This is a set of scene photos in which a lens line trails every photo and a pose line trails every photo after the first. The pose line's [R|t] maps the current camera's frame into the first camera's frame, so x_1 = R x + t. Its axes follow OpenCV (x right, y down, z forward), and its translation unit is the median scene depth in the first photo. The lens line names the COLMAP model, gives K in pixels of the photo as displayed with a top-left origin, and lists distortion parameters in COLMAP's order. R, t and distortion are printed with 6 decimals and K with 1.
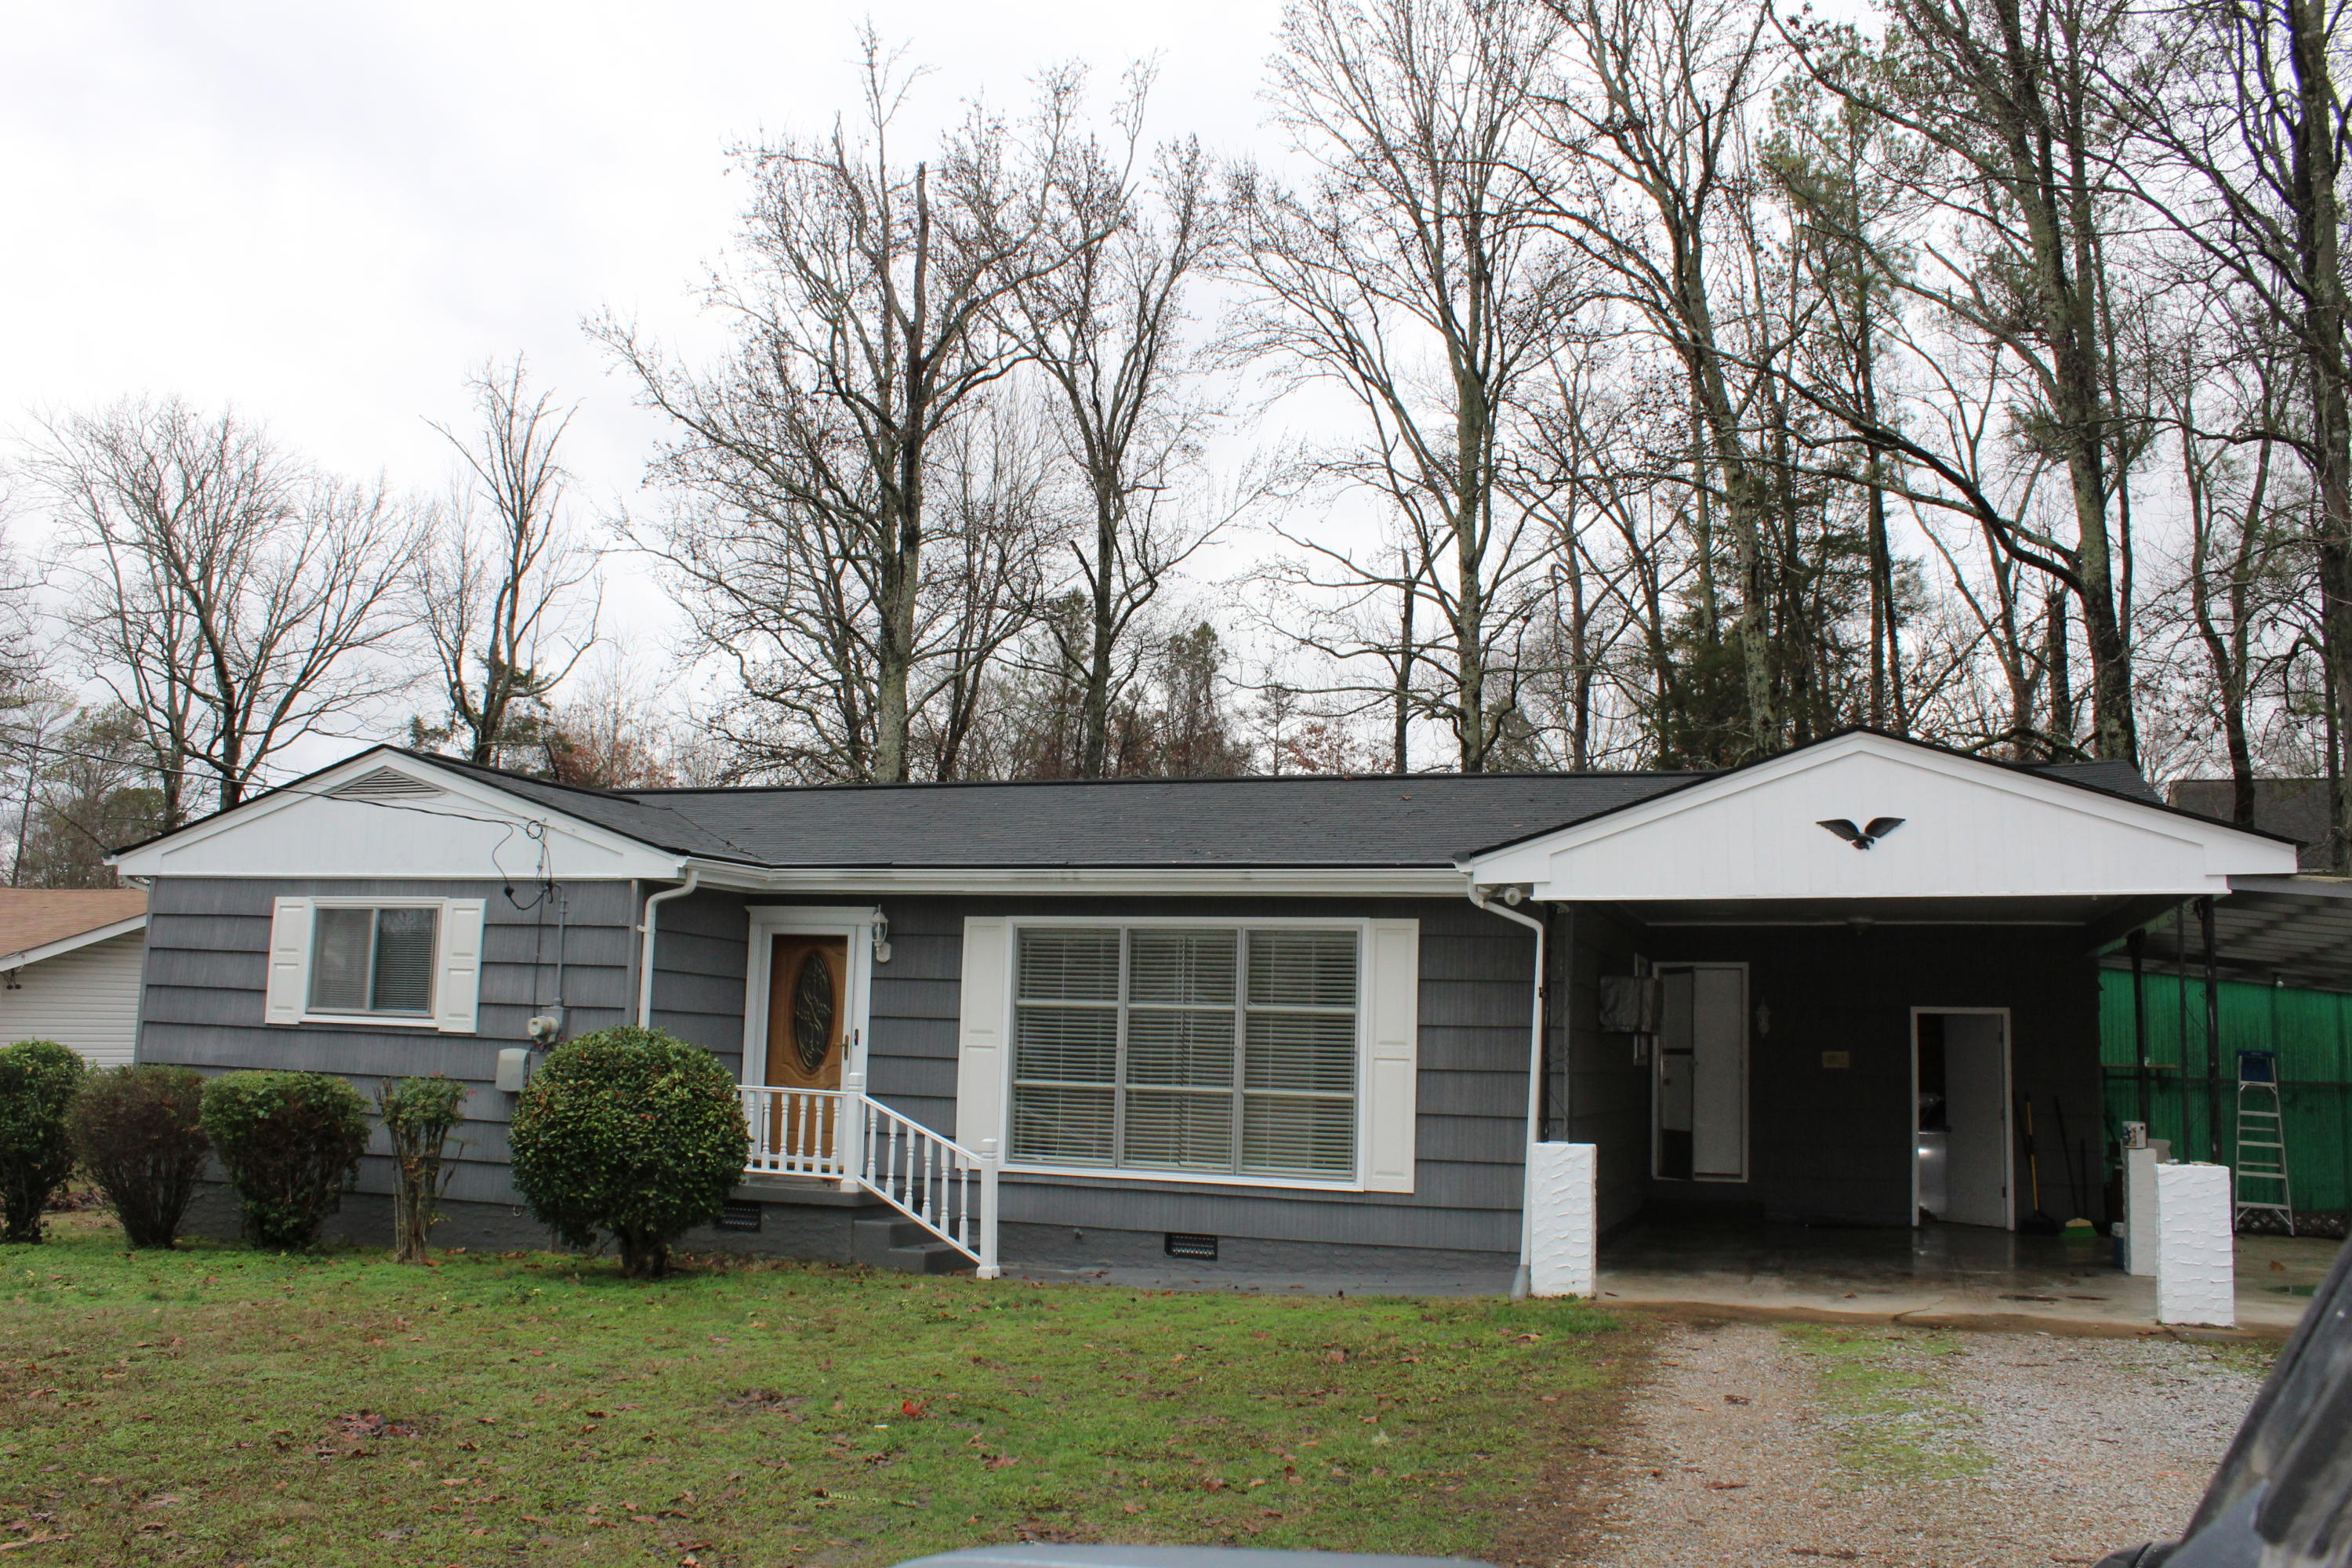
lens RADIAL K [[1943.7, 0, 1176.0], [0, 1943.7, 784.0], [0, 0, 1]] dist [-0.157900, 0.126788]
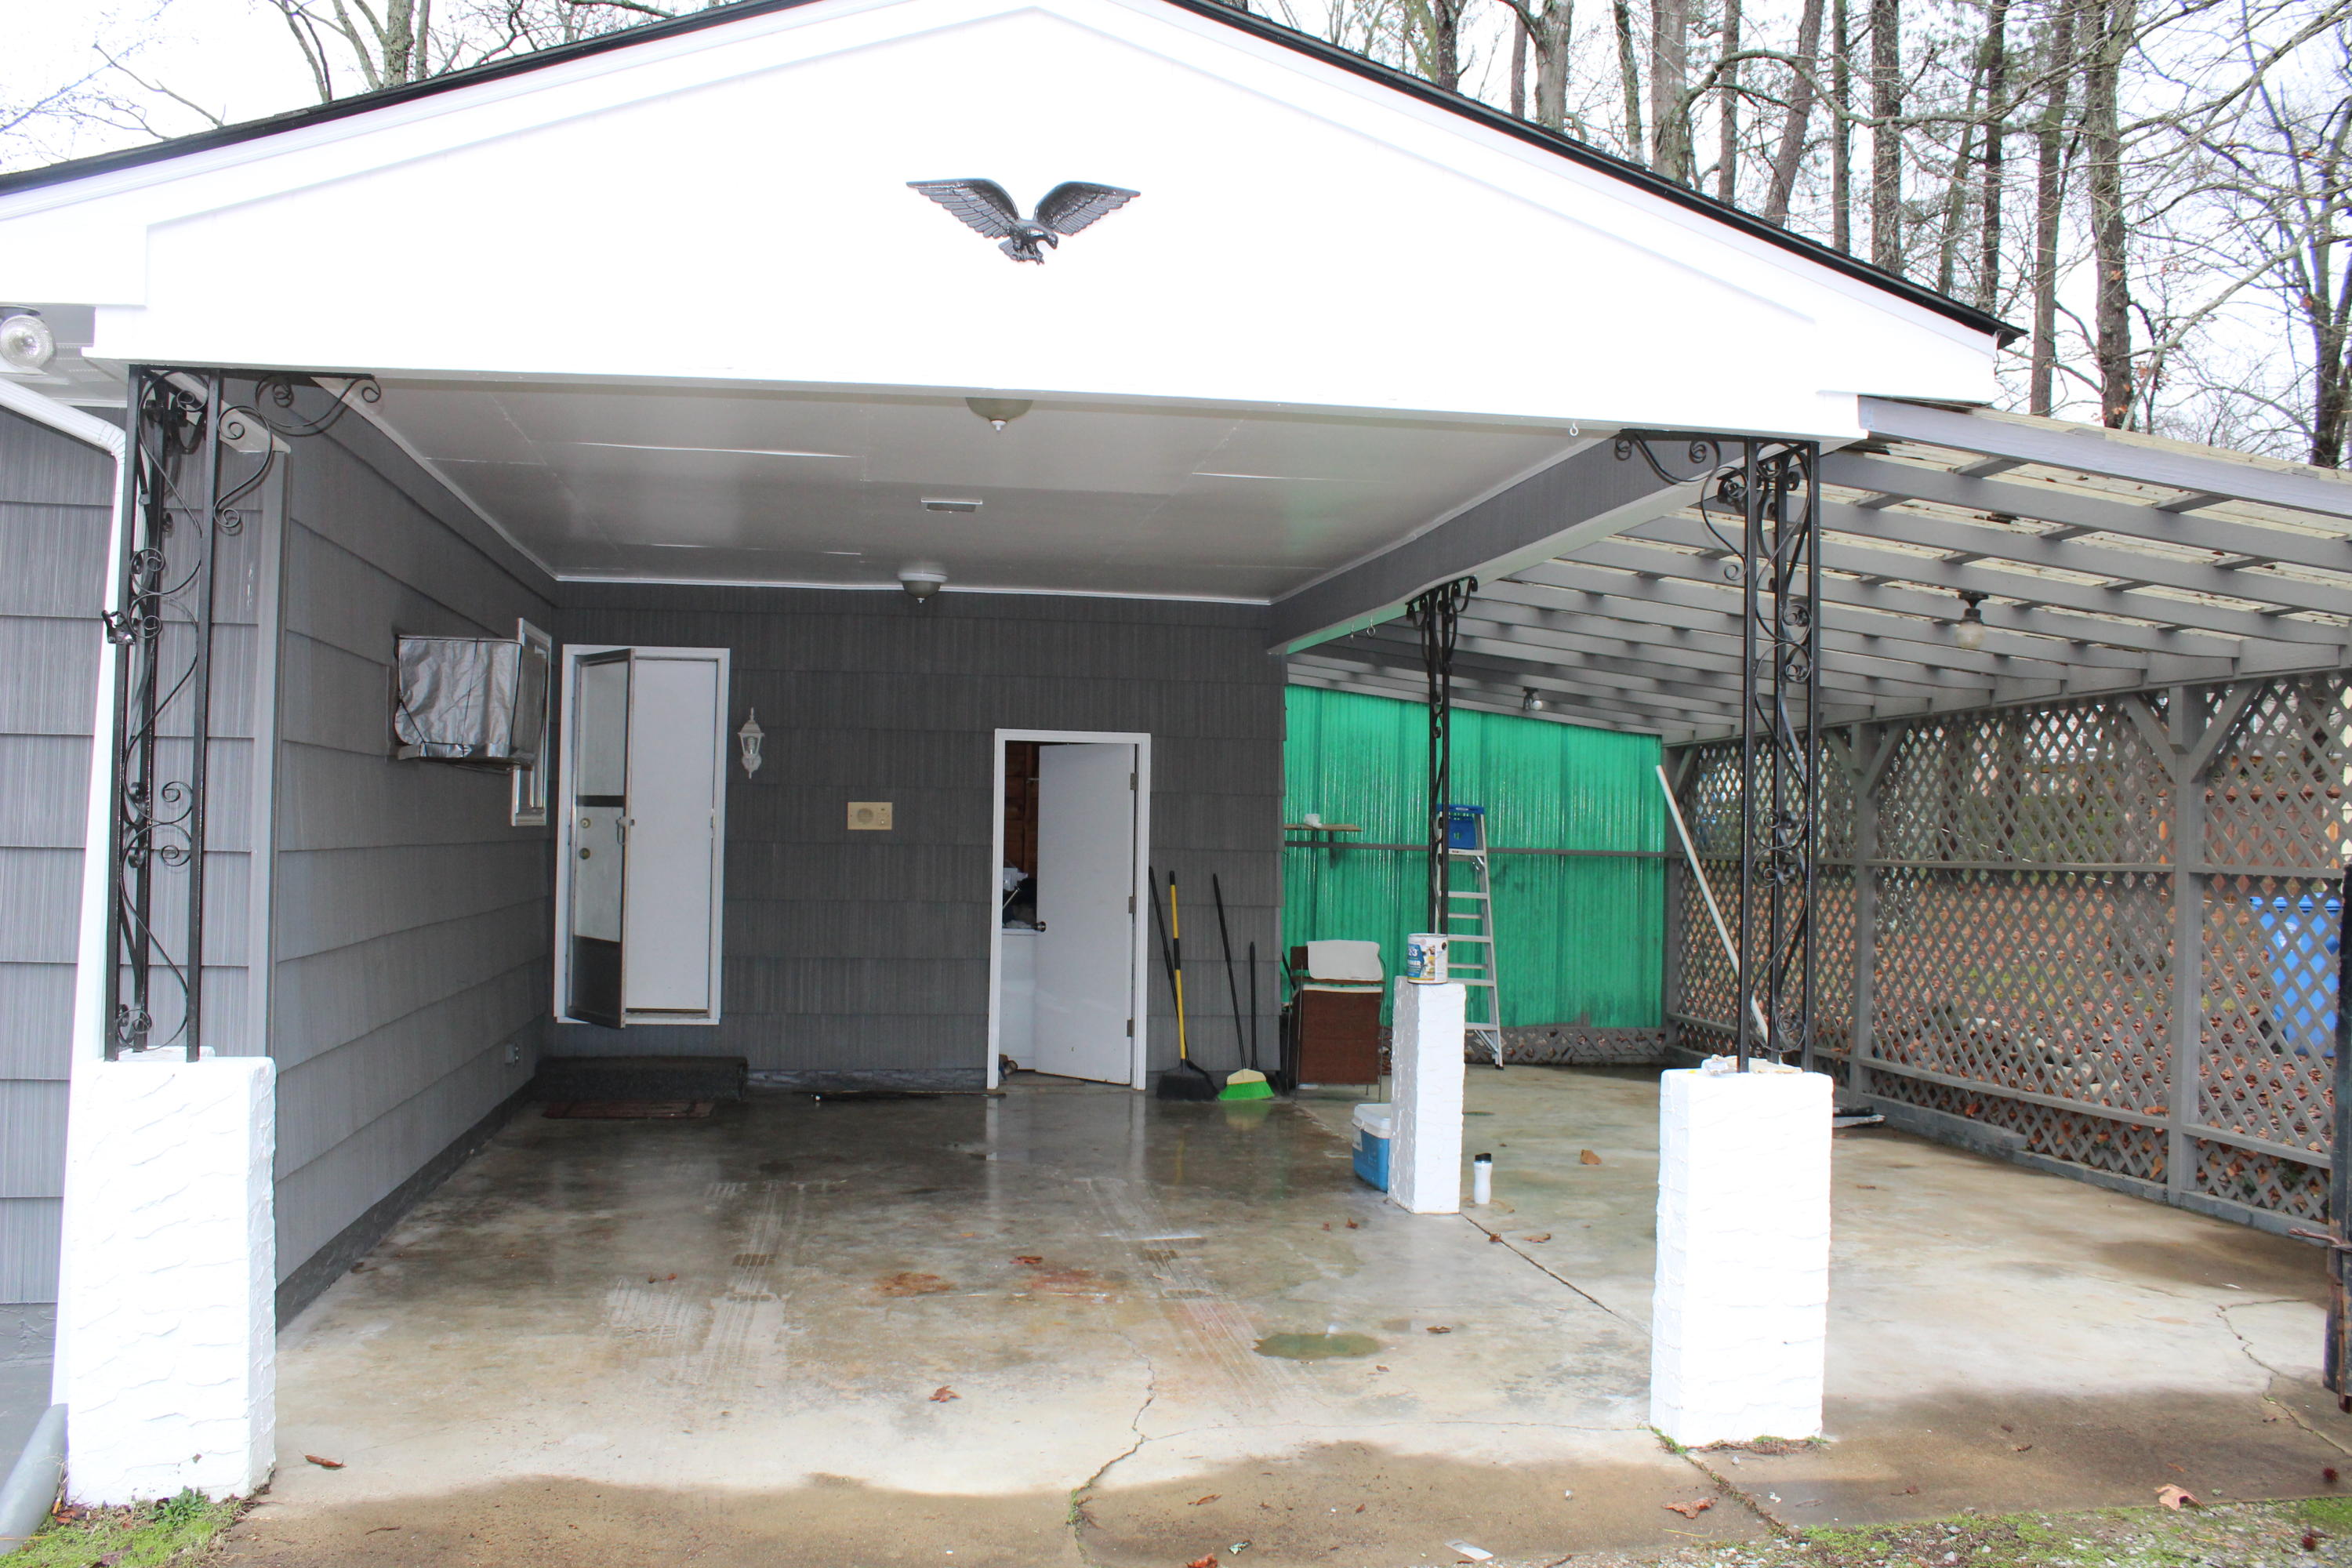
lens RADIAL K [[1920.0, 0, 1176.0], [0, 1920.0, 784.0], [0, 0, 1]] dist [-0.139281, 0.008746]
pose [[0.872870, -0.000830, 0.487952, 0.168319], [-0.061848, 0.991745, 0.112324, 0.075299], [-0.484017, -0.128223, 0.865613, 0.533771]]
